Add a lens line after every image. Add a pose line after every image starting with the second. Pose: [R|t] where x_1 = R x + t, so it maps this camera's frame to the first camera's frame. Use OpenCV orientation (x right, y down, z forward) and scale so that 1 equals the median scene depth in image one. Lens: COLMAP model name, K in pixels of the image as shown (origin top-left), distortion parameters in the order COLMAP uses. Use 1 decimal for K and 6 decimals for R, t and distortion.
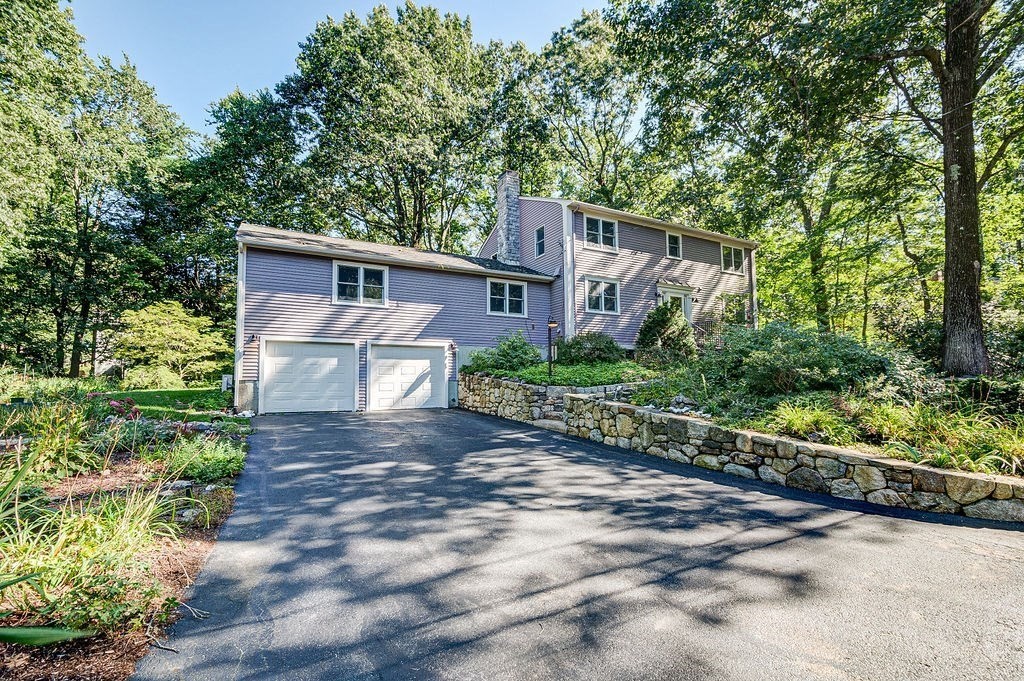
lens RADIAL K [[448.2, 0, 516.4], [0, 448.2, 338.7], [0, 0, 1]] dist [0.014002, -0.004676]
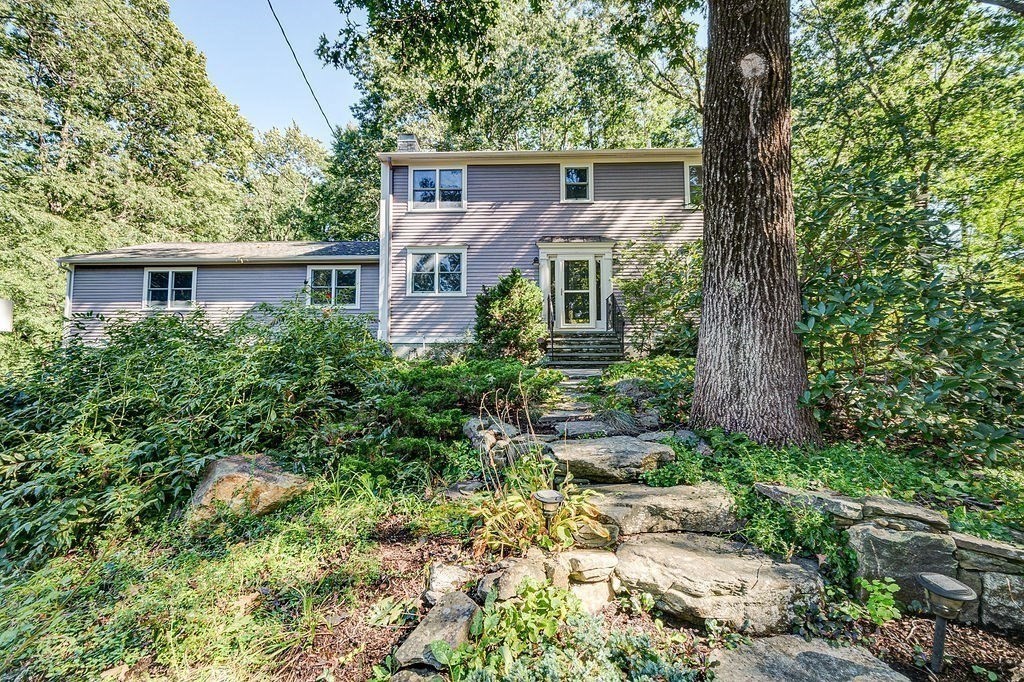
lens RADIAL K [[447.6, 0, 512.2], [0, 447.6, 333.9], [0, 0, 1]] dist [0.013555, -0.004341]
pose [[0.852292, -0.041089, -0.521449, 0.693921], [0.040405, 0.999103, -0.012686, 0.022183], [0.521503, -0.010257, 0.853188, 0.441135]]
